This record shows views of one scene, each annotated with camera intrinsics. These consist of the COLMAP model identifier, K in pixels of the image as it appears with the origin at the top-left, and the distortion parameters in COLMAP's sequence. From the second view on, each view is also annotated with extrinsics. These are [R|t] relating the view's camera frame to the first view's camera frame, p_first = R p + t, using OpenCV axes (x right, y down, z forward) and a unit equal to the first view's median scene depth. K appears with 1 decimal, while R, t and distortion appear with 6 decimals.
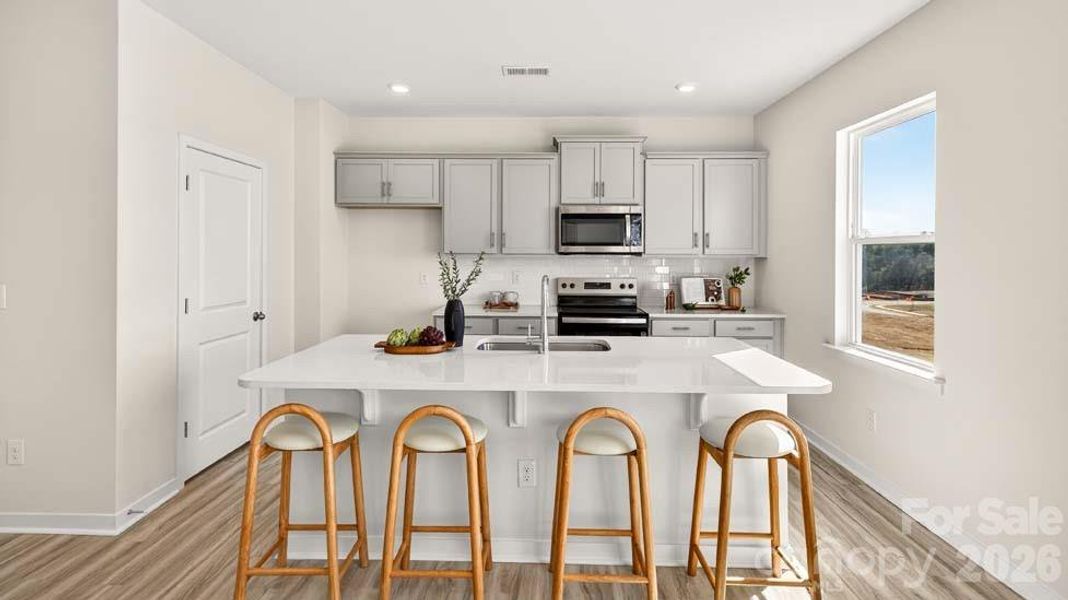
lens RADIAL K [[504.7, 0, 520.7], [0, 504.7, 252.8], [0, 0, 1]] dist [0.000502, -0.000149]
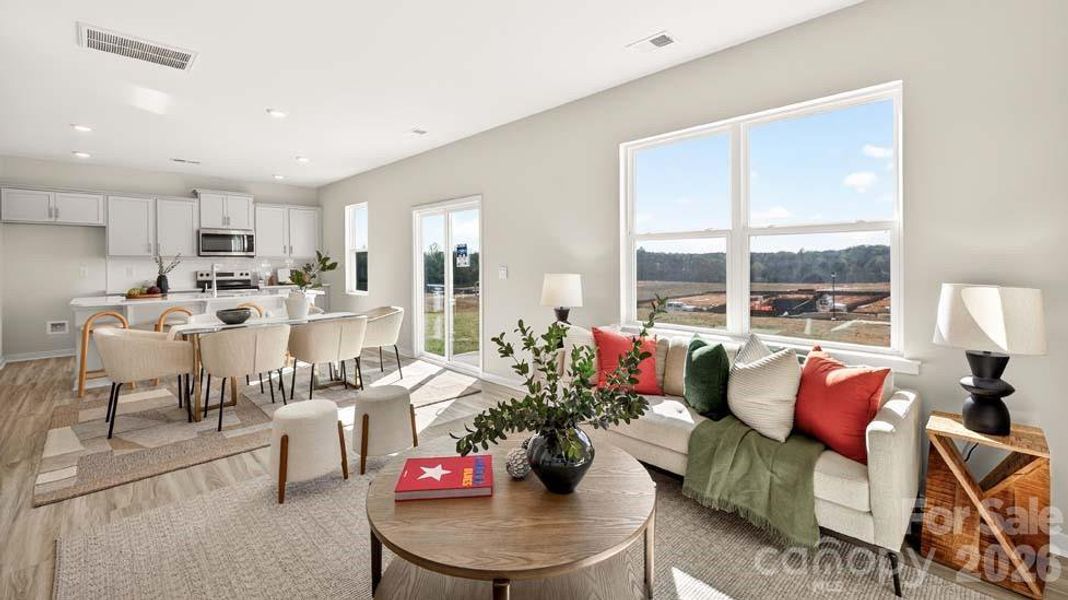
lens RADIAL K [[457.5, 0, 548.2], [0, 457.5, 263.0], [0, 0, 1]] dist [0.001548, 0.000092]
pose [[0.674161, -0.010872, 0.738504, -0.280210], [0.007892, 0.999941, 0.007517, 0.022201], [-0.738542, 0.000761, 0.674207, -0.959885]]
